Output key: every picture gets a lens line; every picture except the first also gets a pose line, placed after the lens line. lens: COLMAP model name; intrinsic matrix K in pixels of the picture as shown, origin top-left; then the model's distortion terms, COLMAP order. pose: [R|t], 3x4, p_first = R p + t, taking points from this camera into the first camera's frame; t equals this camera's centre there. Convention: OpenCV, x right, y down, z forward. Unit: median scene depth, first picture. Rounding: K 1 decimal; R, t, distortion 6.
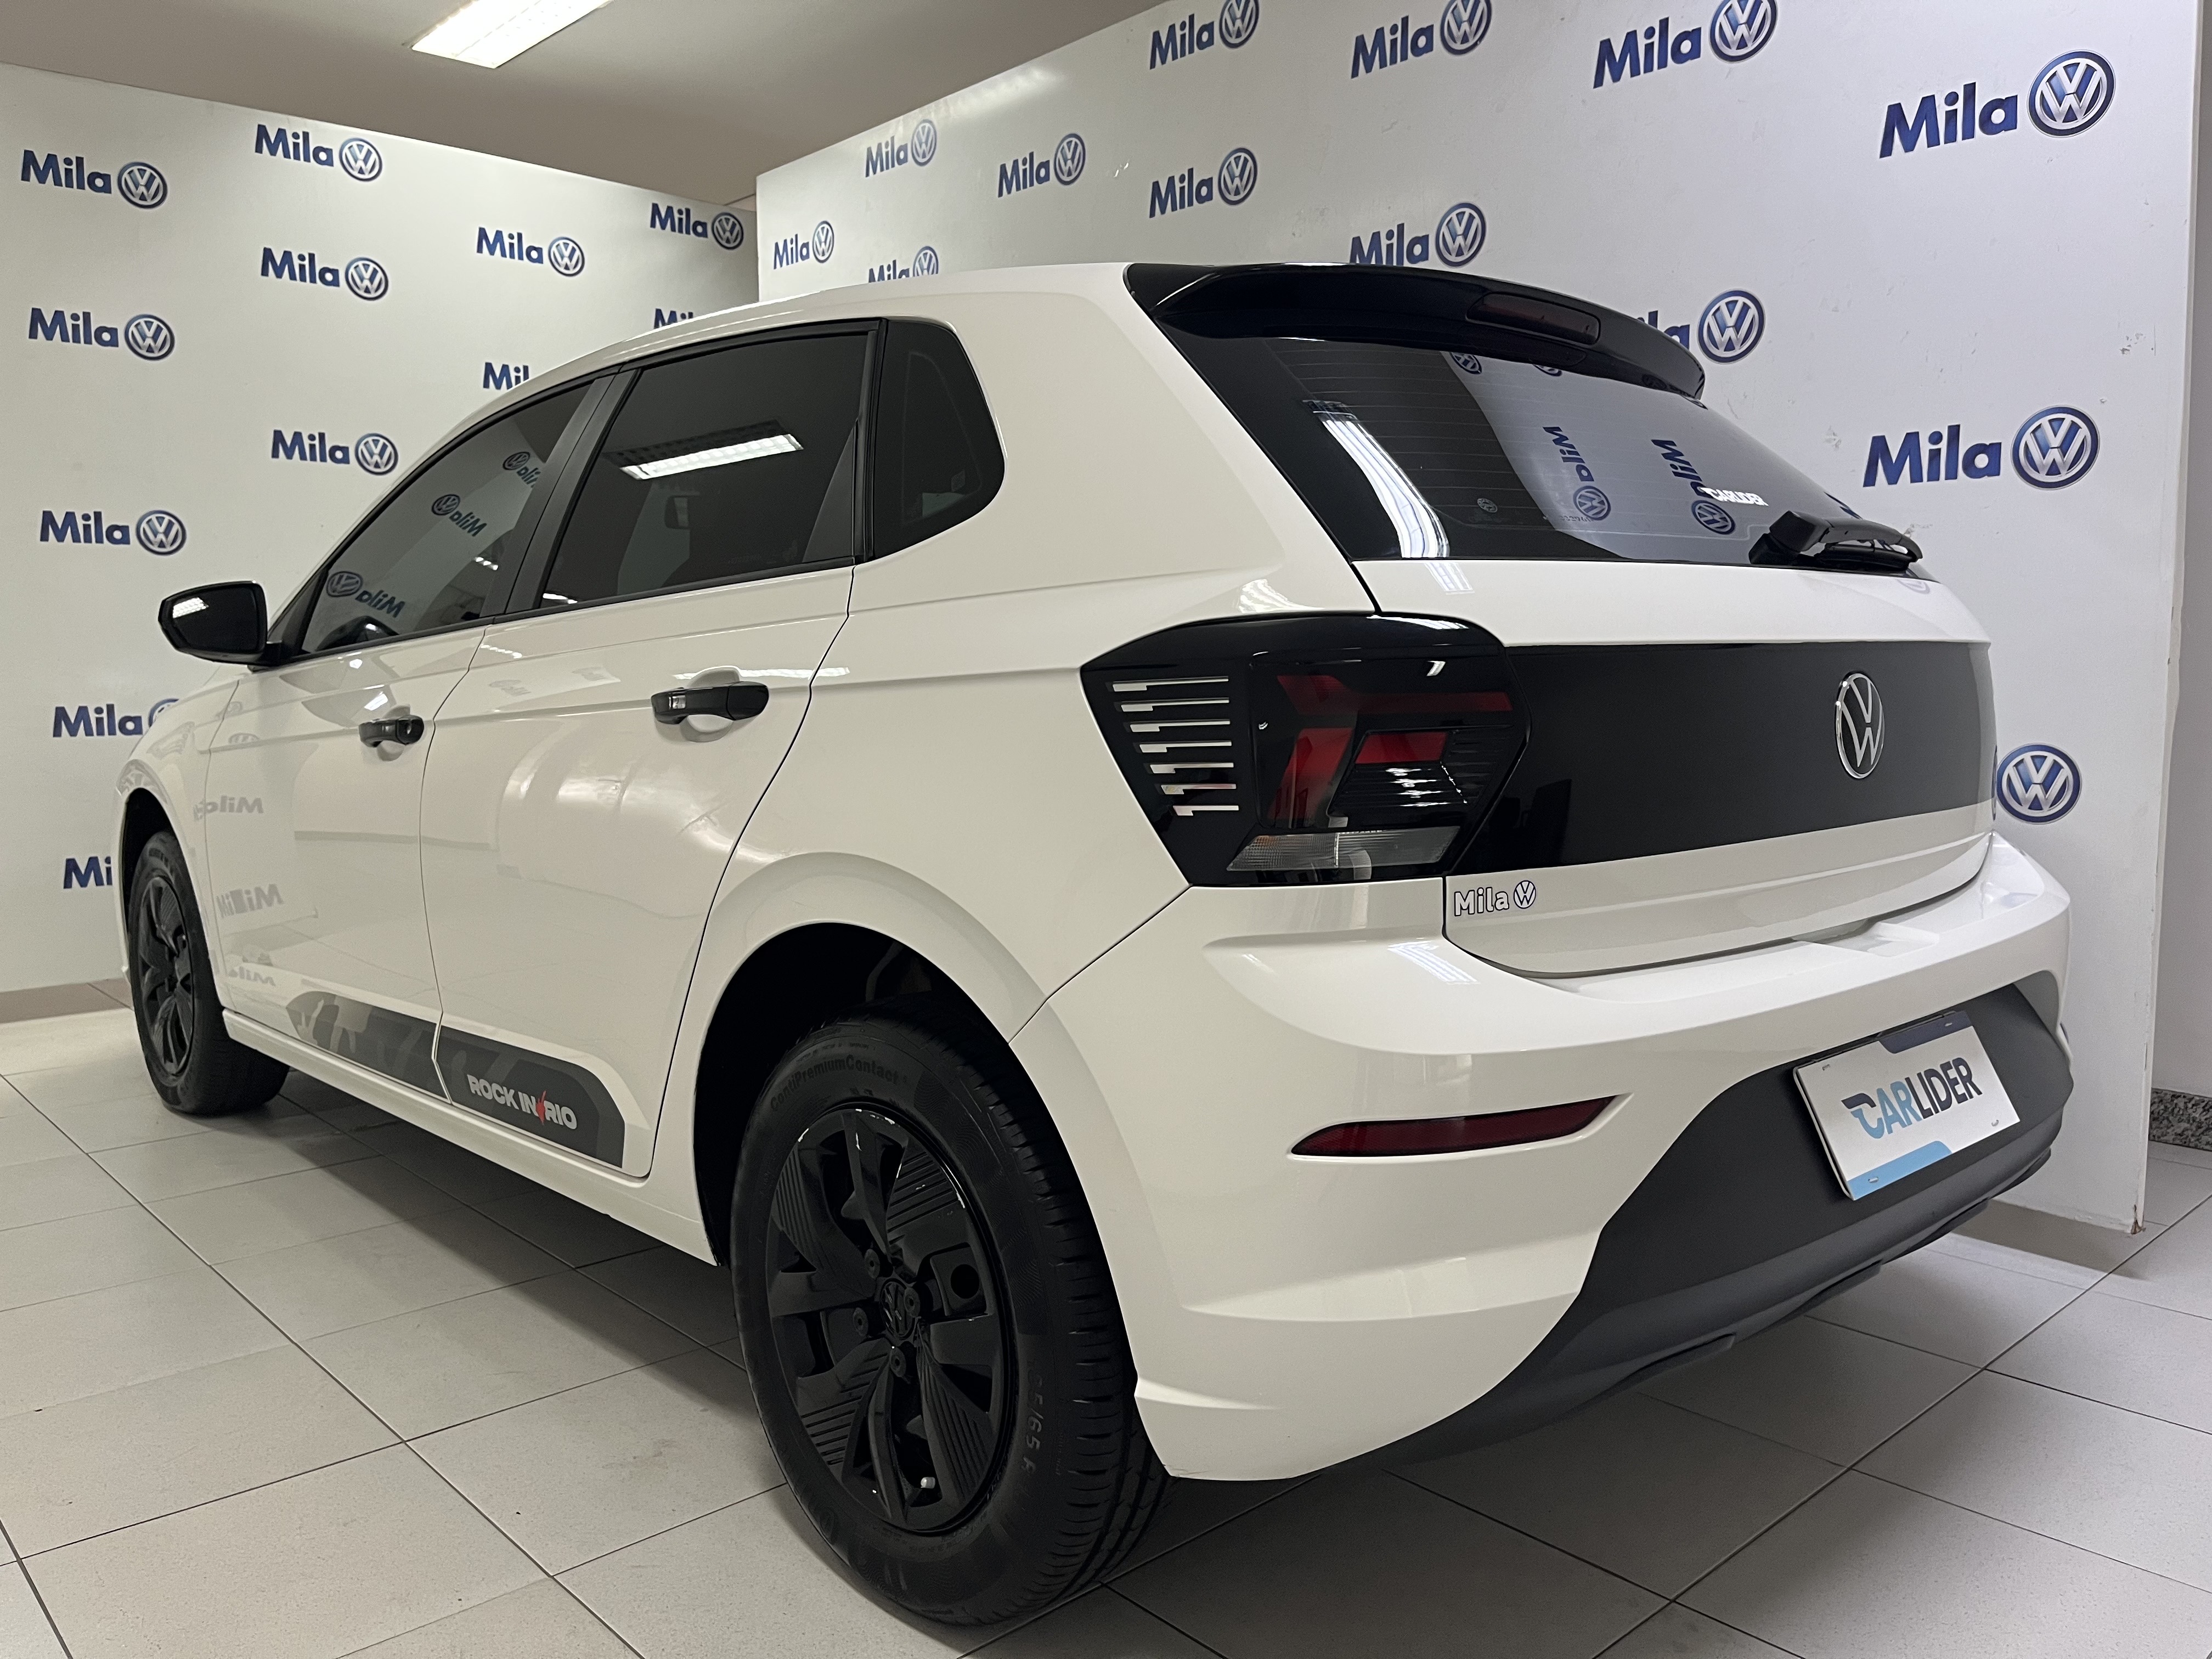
lens RADIAL K [[1677.4, 0, 1108.7], [0, 1677.4, 848.3], [0, 0, 1]] dist [0.050879, -0.070495]
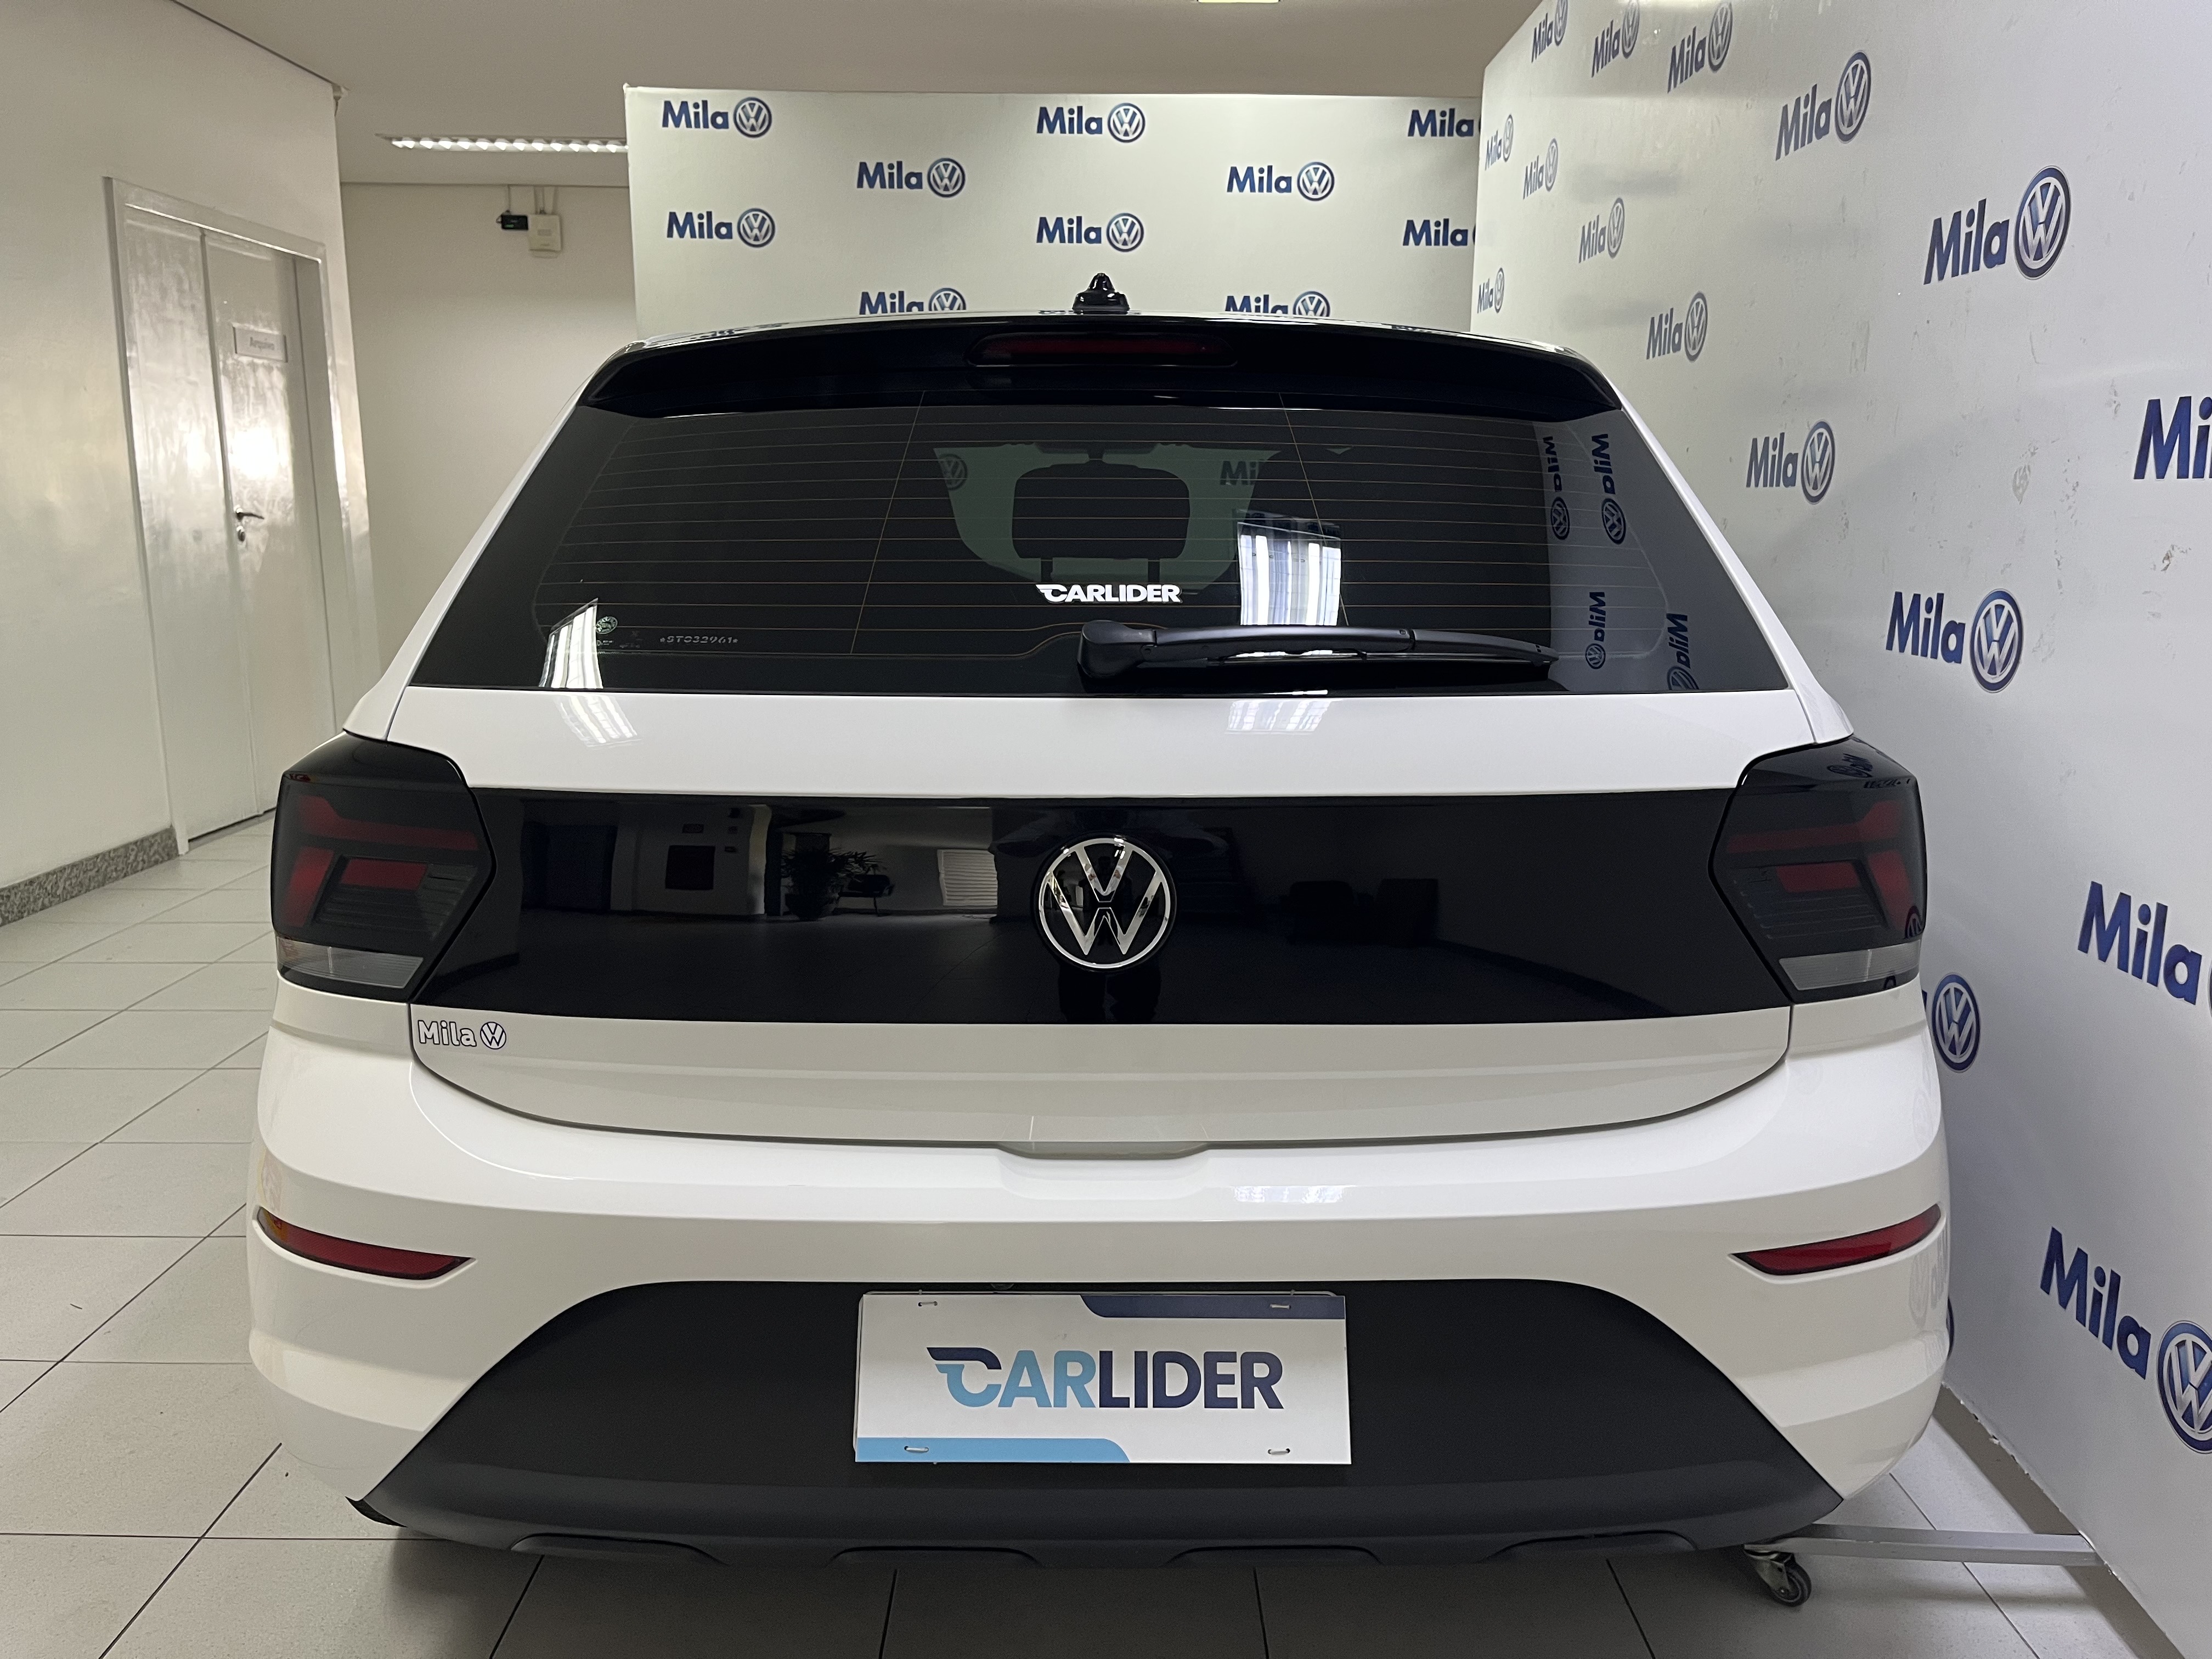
lens RADIAL K [[1677.4, 0, 1099.1], [0, 1677.4, 823.0], [0, 0, 1]] dist [0.050879, -0.070495]
pose [[0.739958, 0.135174, -0.658931, 0.938587], [-0.083430, 0.990479, 0.109499, -0.192283], [0.667459, -0.026050, 0.744191, 0.407505]]
